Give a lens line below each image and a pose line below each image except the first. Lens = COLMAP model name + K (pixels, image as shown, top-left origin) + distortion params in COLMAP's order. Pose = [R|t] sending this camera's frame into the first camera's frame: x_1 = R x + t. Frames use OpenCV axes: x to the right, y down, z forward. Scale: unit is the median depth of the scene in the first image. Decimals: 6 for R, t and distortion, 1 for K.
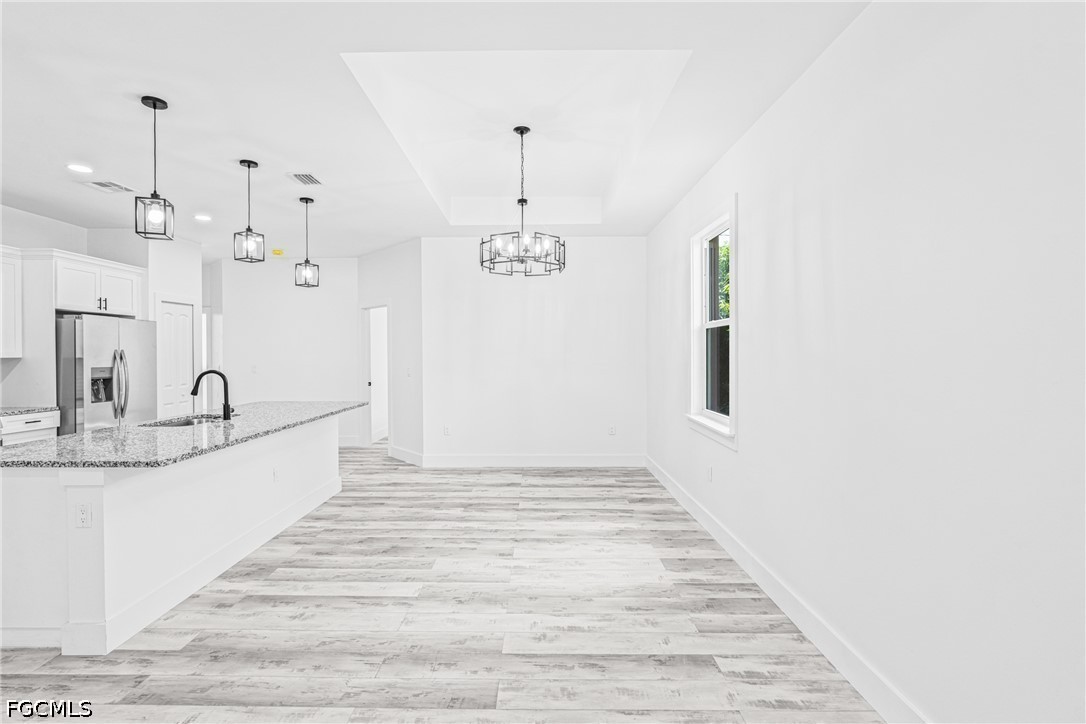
lens RADIAL K [[497.6, 0, 537.3], [0, 497.6, 358.7], [0, 0, 1]] dist [-0.016454, 0.006284]
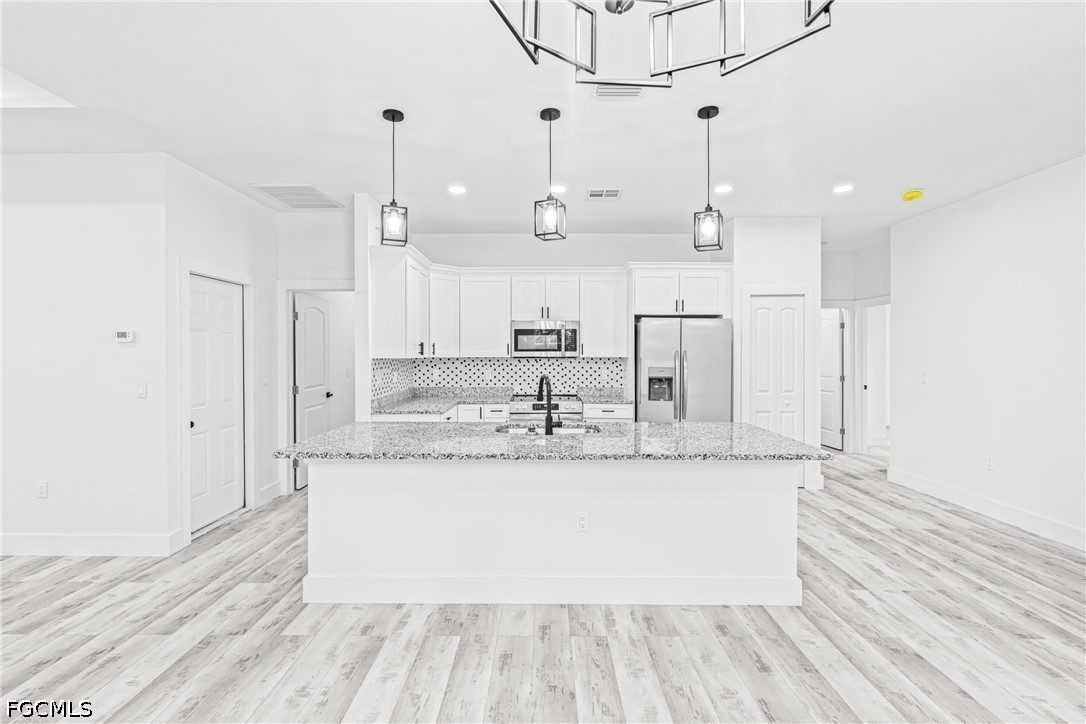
lens RADIAL K [[497.6, 0, 537.9], [0, 497.6, 352.8], [0, 0, 1]] dist [-0.016454, 0.006284]
pose [[-0.008190, 0.001537, -0.999965, 0.211793], [-0.012247, 0.999924, 0.001638, -0.016172], [0.999891, 0.012260, -0.008171, 0.984695]]
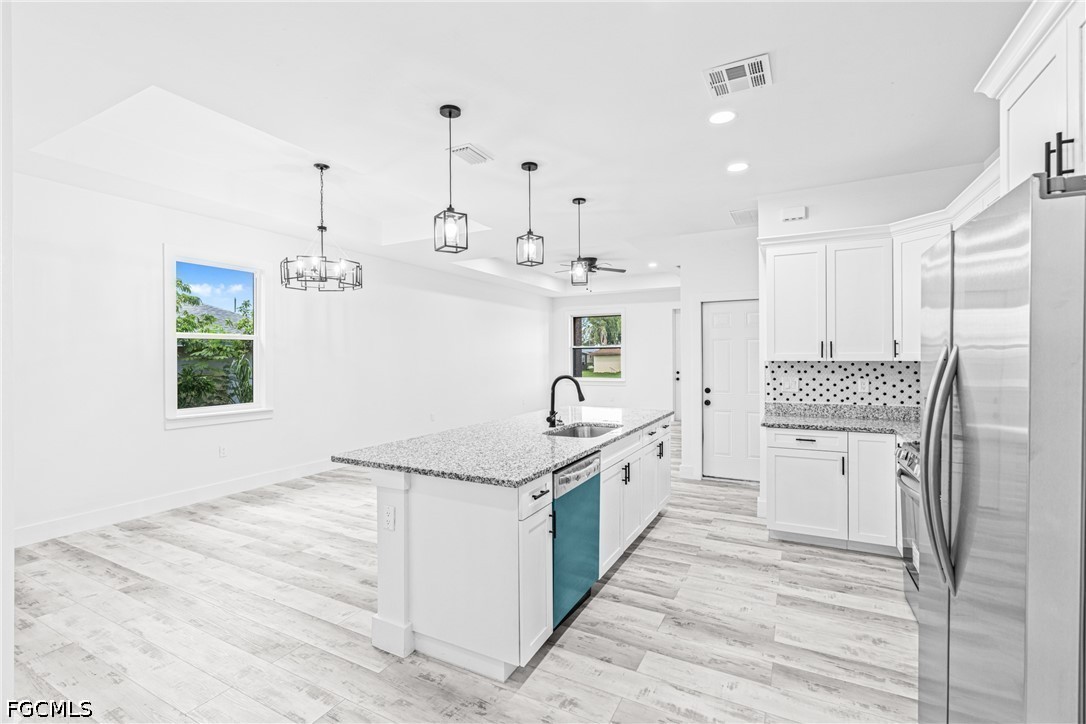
lens RADIAL K [[497.6, 0, 539.7], [0, 497.6, 356.5], [0, 0, 1]] dist [-0.016454, 0.006284]
pose [[-0.882560, 0.006977, 0.470147, -1.067765], [0.012392, 0.999888, 0.008423, -0.022111], [-0.470036, 0.013260, -0.882548, 1.867943]]
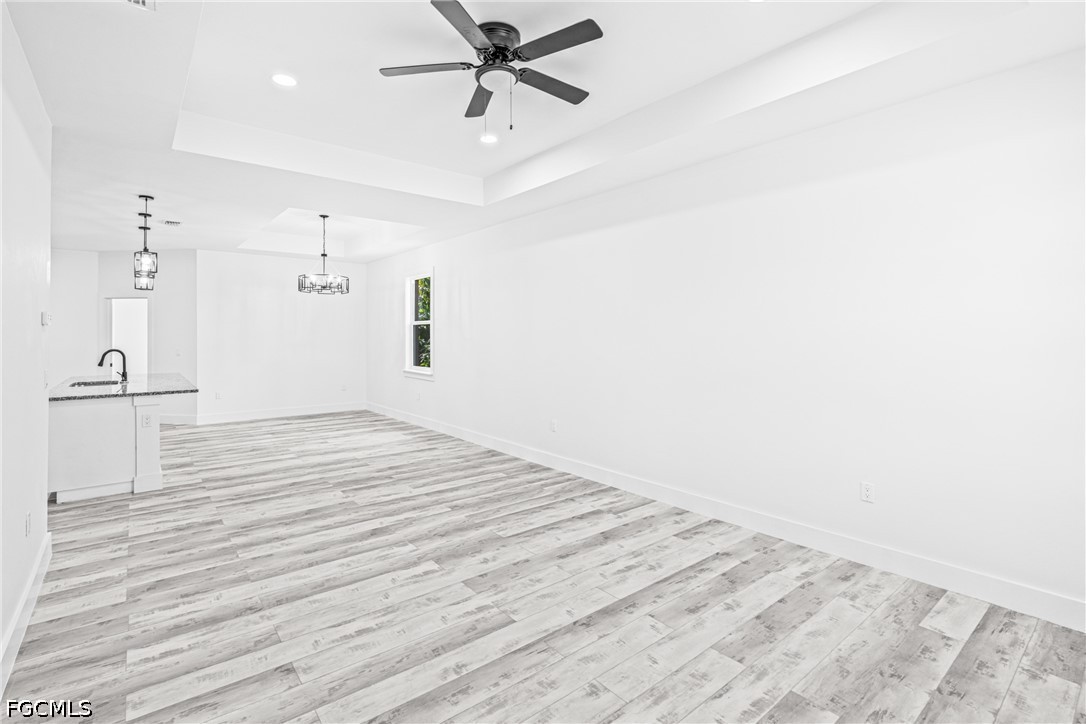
lens RADIAL K [[497.6, 0, 537.4], [0, 497.6, 329.1], [0, 0, 1]] dist [-0.016454, 0.006284]
pose [[0.776491, 0.010872, 0.630035, -0.599055], [0.005987, 0.999679, -0.024630, 0.007583], [-0.630100, 0.022897, 0.776176, -0.950973]]
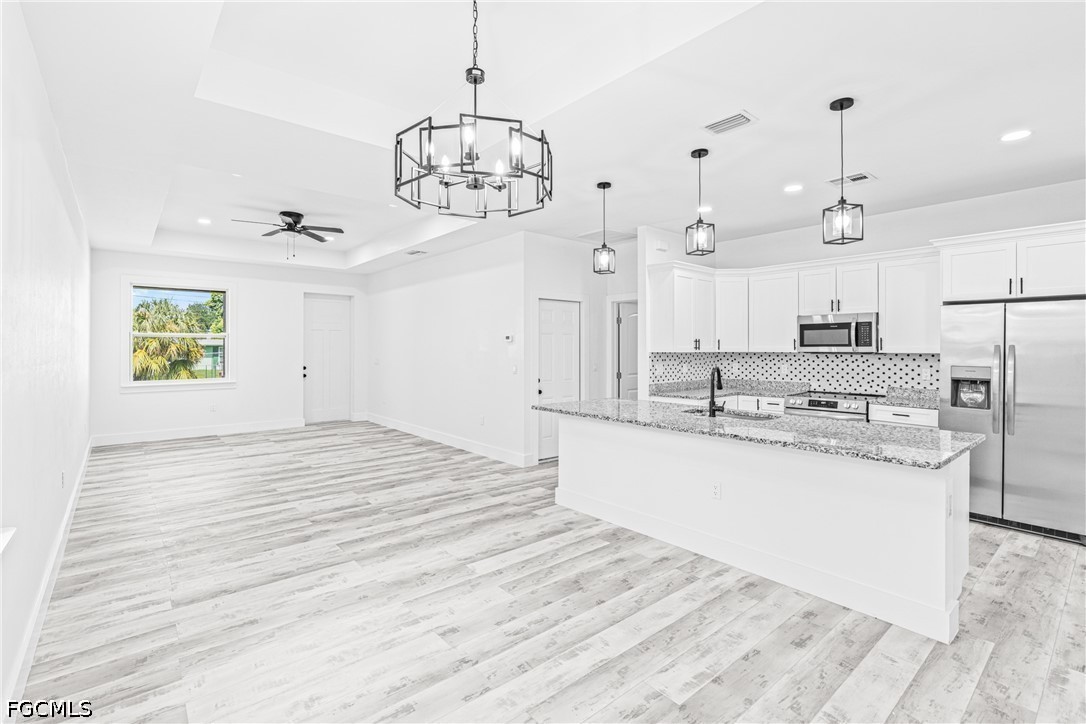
lens RADIAL K [[497.6, 0, 540.3], [0, 497.6, 341.0], [0, 0, 1]] dist [-0.016454, 0.006284]
pose [[-0.761612, -0.008205, -0.647981, 0.283824], [-0.008140, 0.999962, -0.003096, -0.023254], [0.647982, 0.002917, -0.761650, 1.534174]]
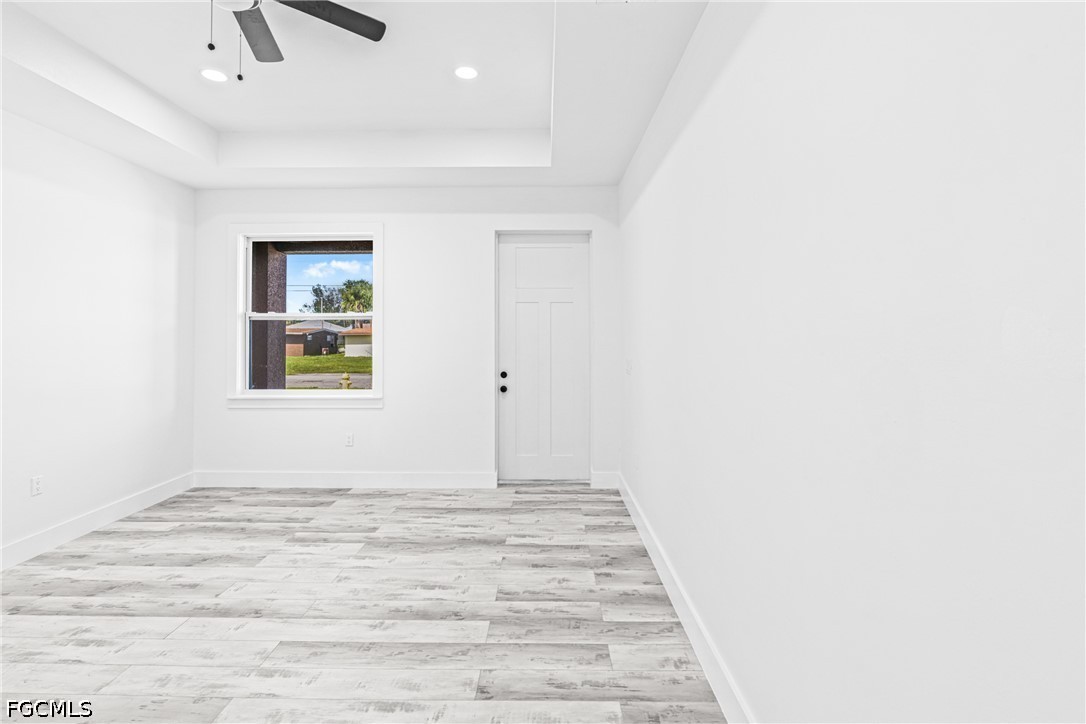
lens RADIAL K [[497.6, 0, 537.7], [0, 497.6, 349.6], [0, 0, 1]] dist [-0.016454, 0.006284]
pose [[-0.999868, -0.001016, 0.016211, -0.527137], [-0.000437, 0.999364, 0.035654, -0.002338], [-0.016237, 0.035643, -0.999233, 0.198453]]
